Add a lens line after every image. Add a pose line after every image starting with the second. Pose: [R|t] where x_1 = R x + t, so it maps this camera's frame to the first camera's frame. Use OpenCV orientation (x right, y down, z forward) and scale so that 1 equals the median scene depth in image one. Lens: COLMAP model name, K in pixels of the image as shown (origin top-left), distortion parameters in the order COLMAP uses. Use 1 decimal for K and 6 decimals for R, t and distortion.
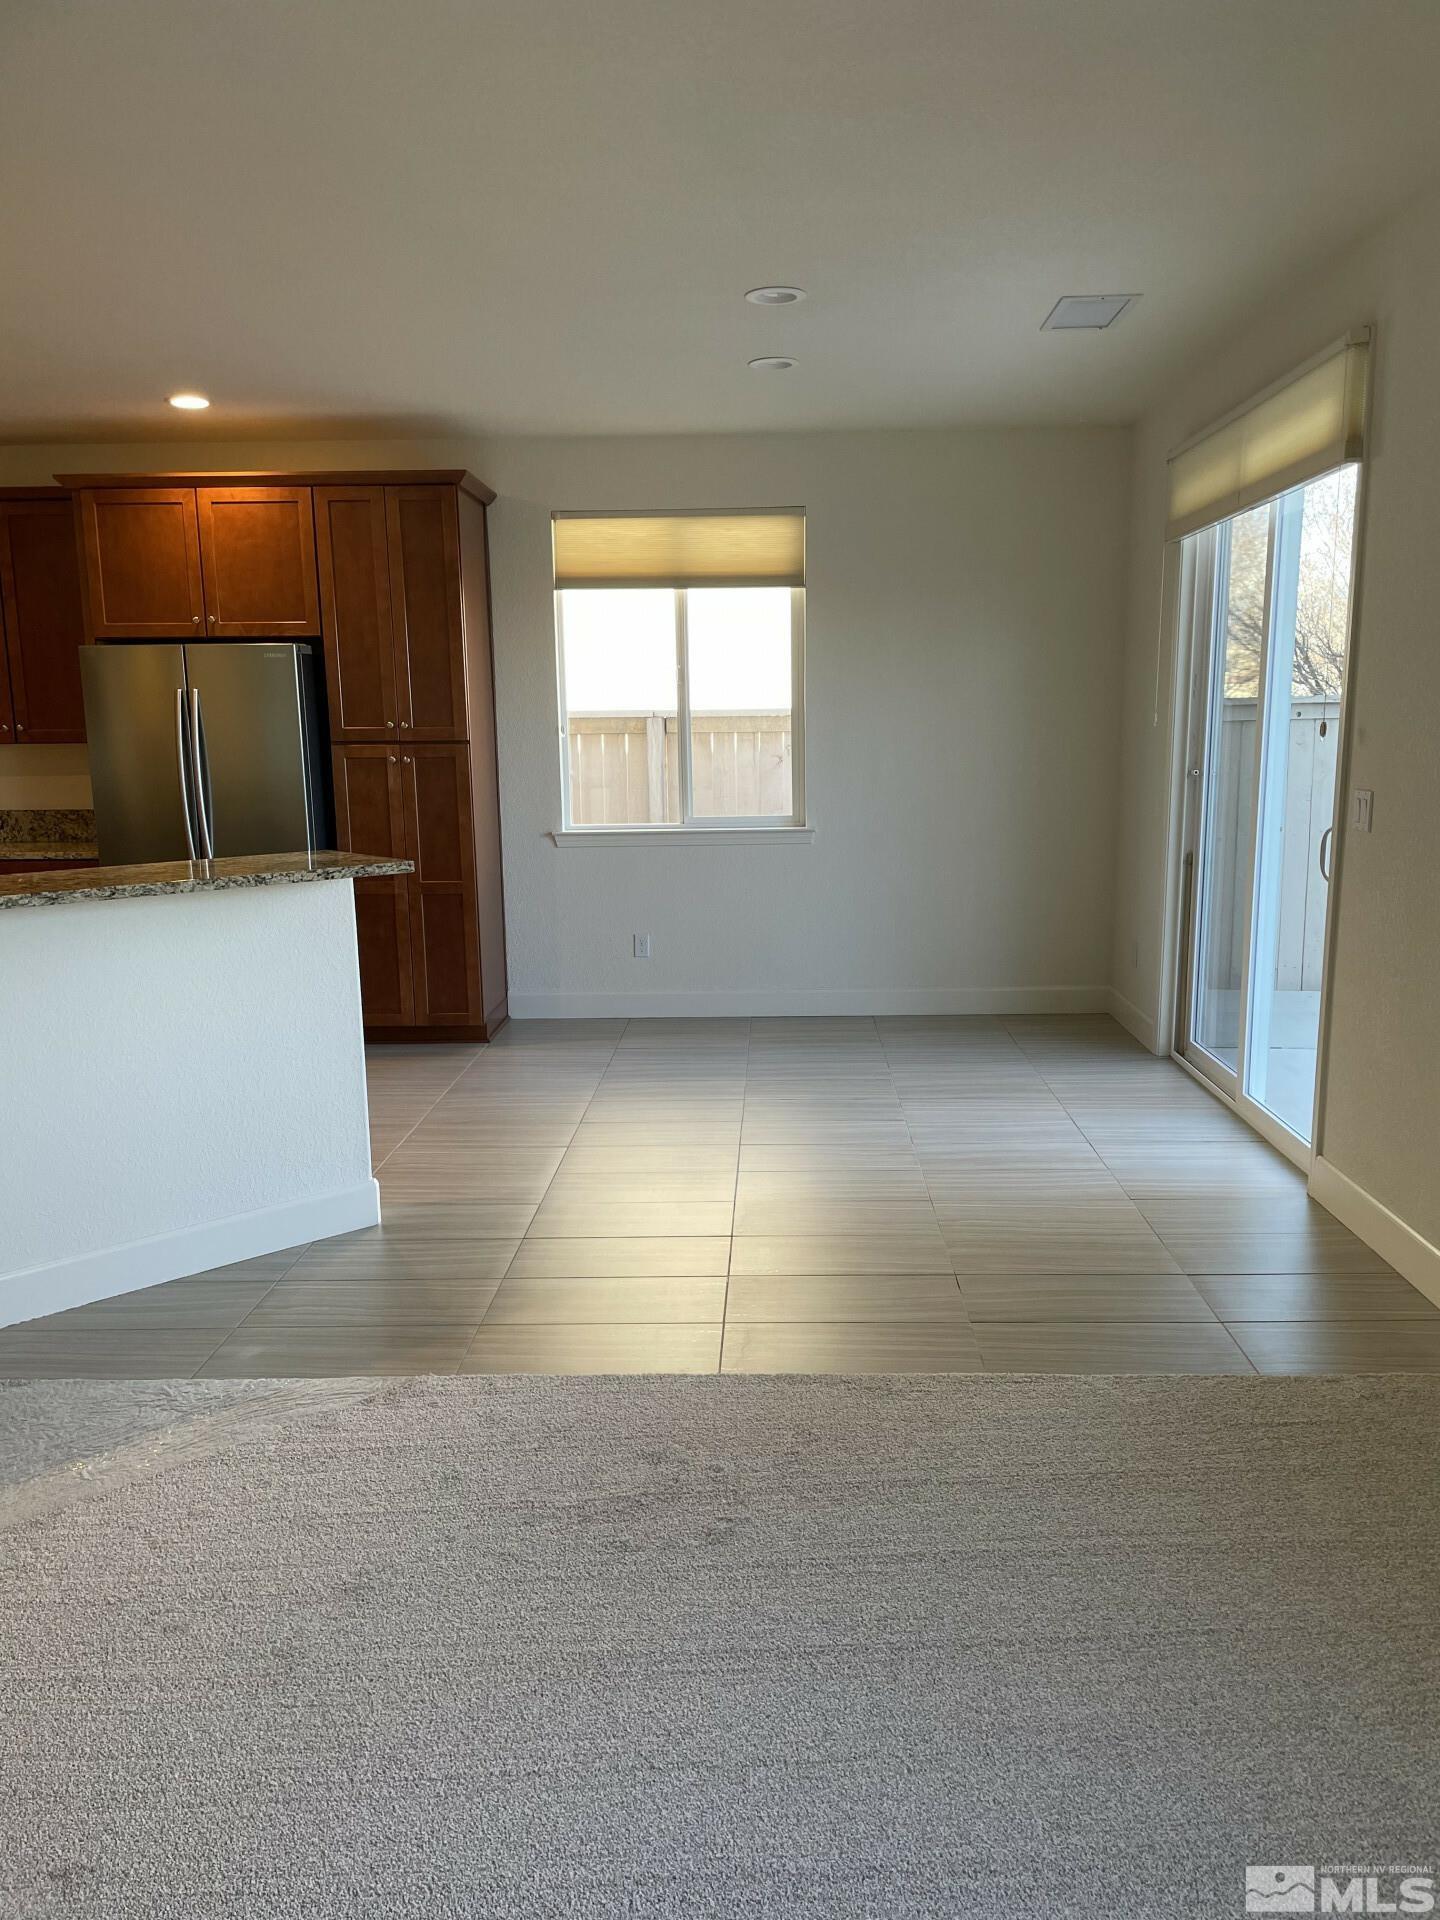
lens RADIAL K [[1452.6, 0, 744.6], [0, 1452.6, 970.8], [0, 0, 1]] dist [0.093139, -0.130600]
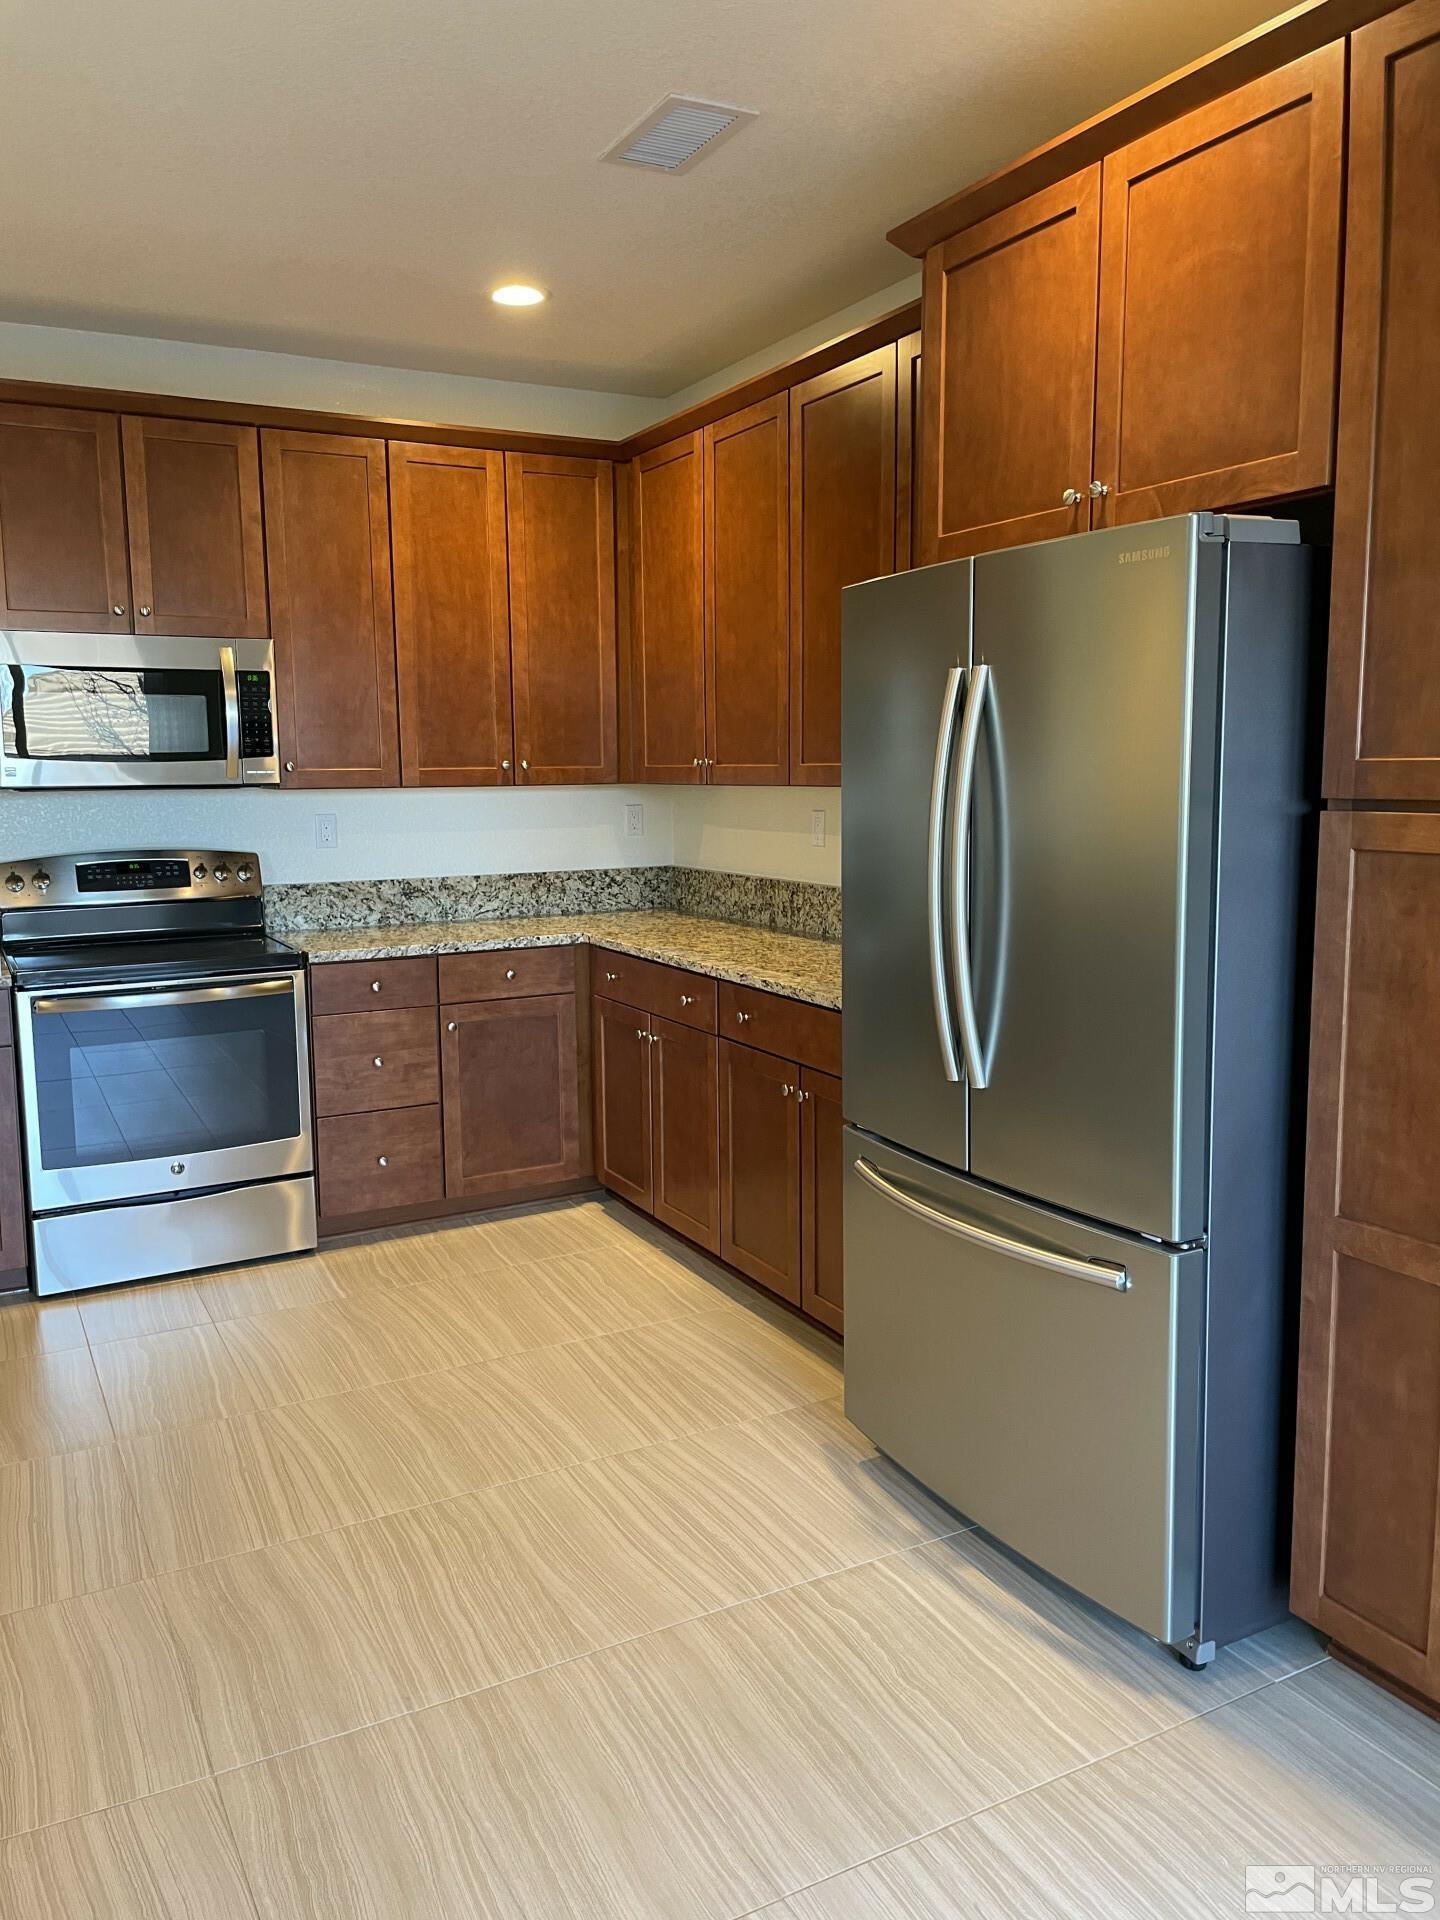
lens RADIAL K [[1452.6, 0, 709.9], [0, 1452.6, 945.5], [0, 0, 1]] dist [0.093139, -0.130600]
pose [[0.490088, 0.117680, -0.863692, -0.063790], [-0.144082, 0.988152, 0.052882, -0.140110], [0.859682, 0.098526, 0.501237, 0.825204]]
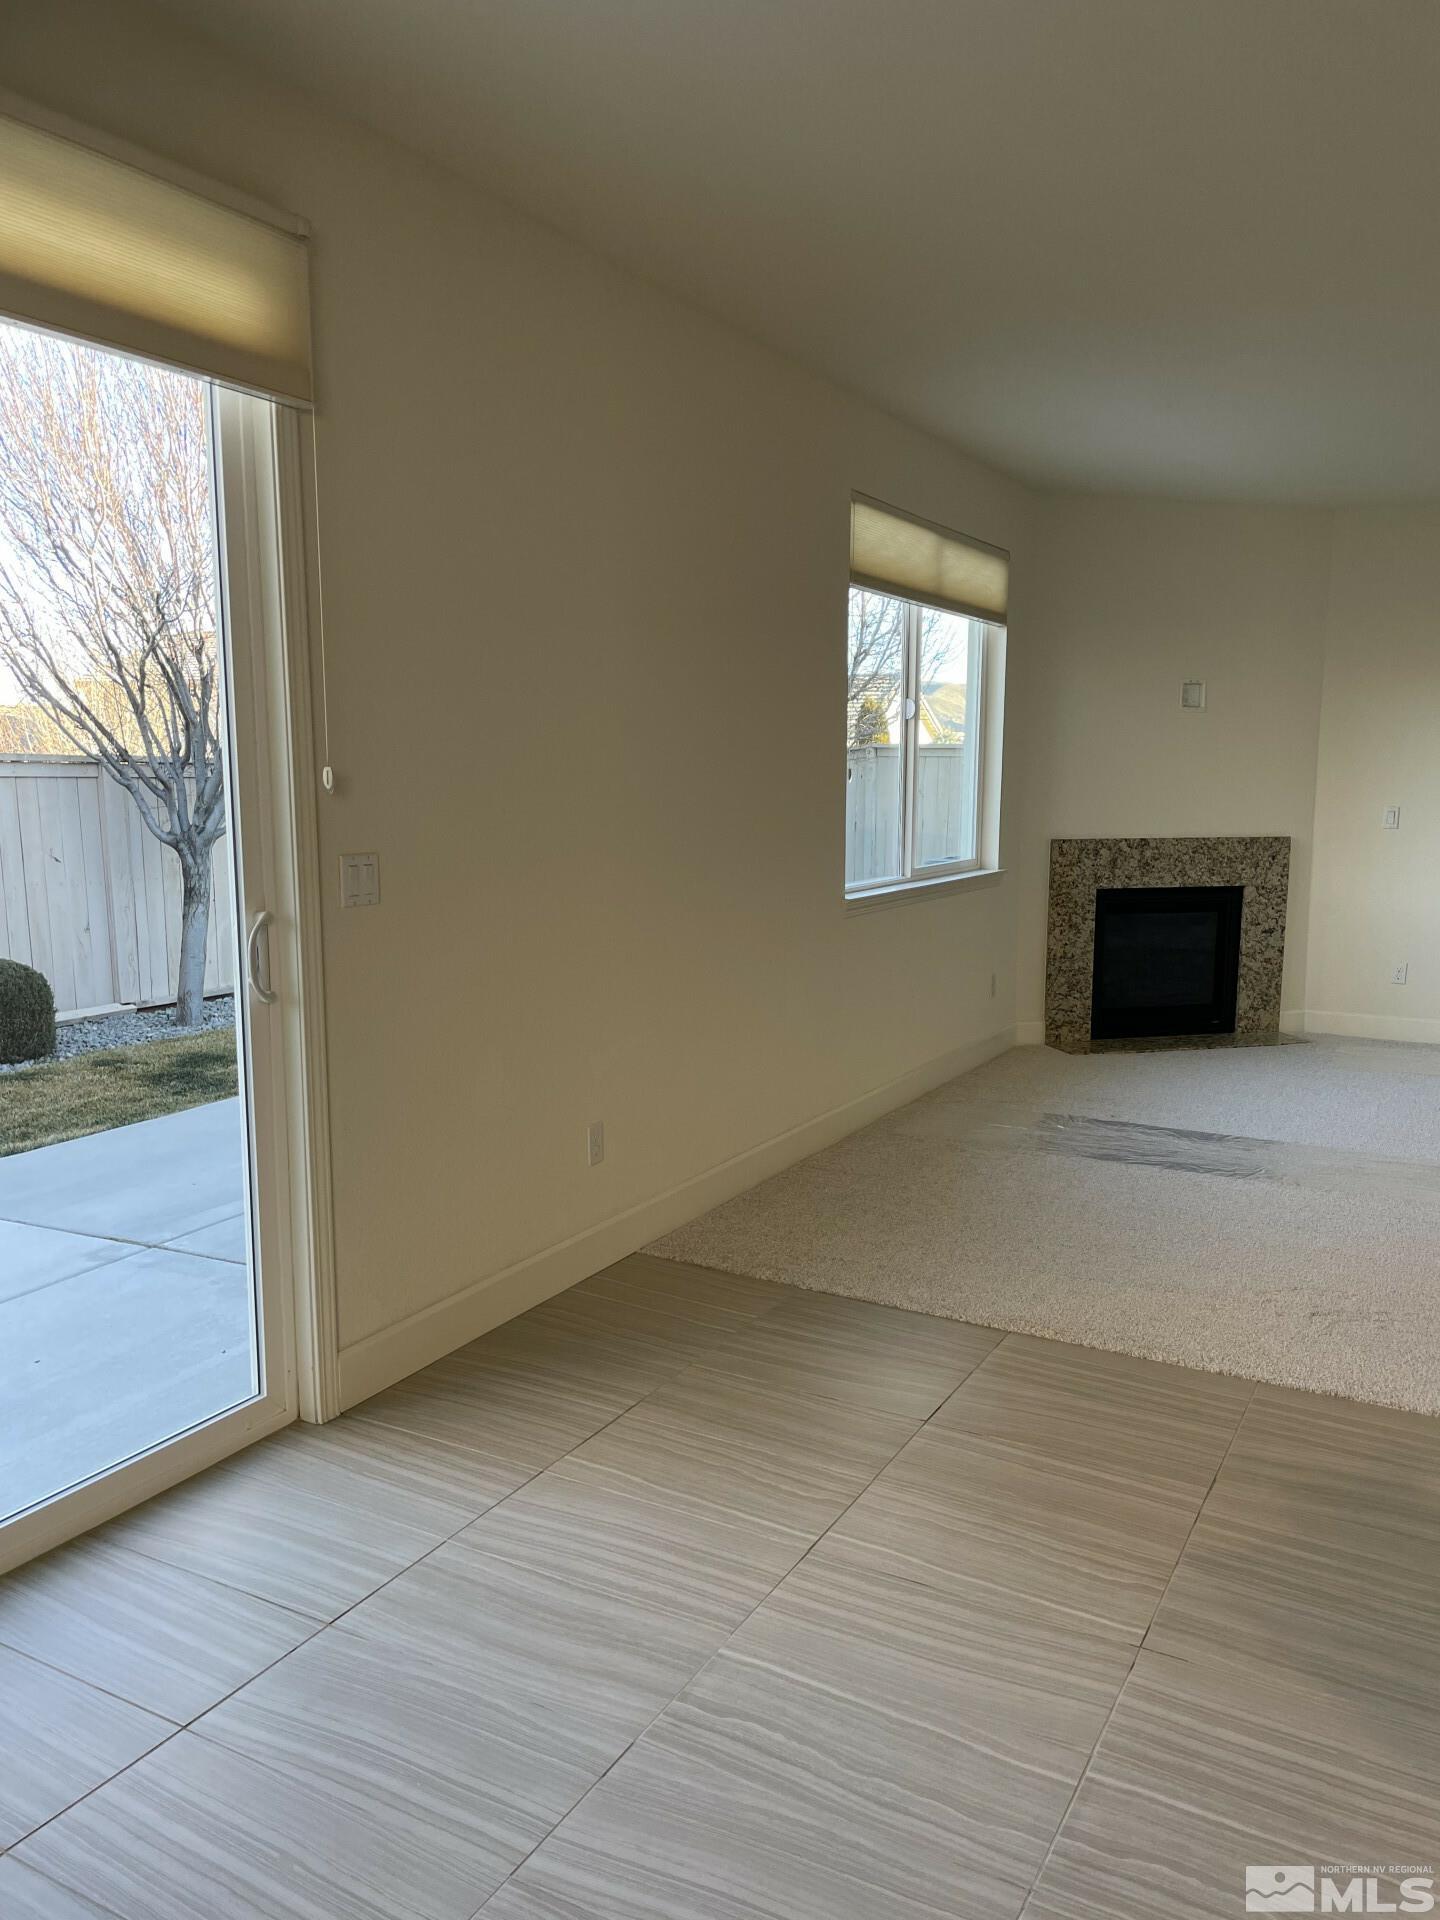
lens RADIAL K [[1452.6, 0, 713.7], [0, 1452.6, 949.9], [0, 0, 1]] dist [0.093139, -0.130600]
pose [[-0.884409, -0.042245, 0.464796, -0.089734], [0.089887, 0.961832, 0.258458, -0.197538], [-0.457974, 0.270362, -0.846855, 1.180937]]
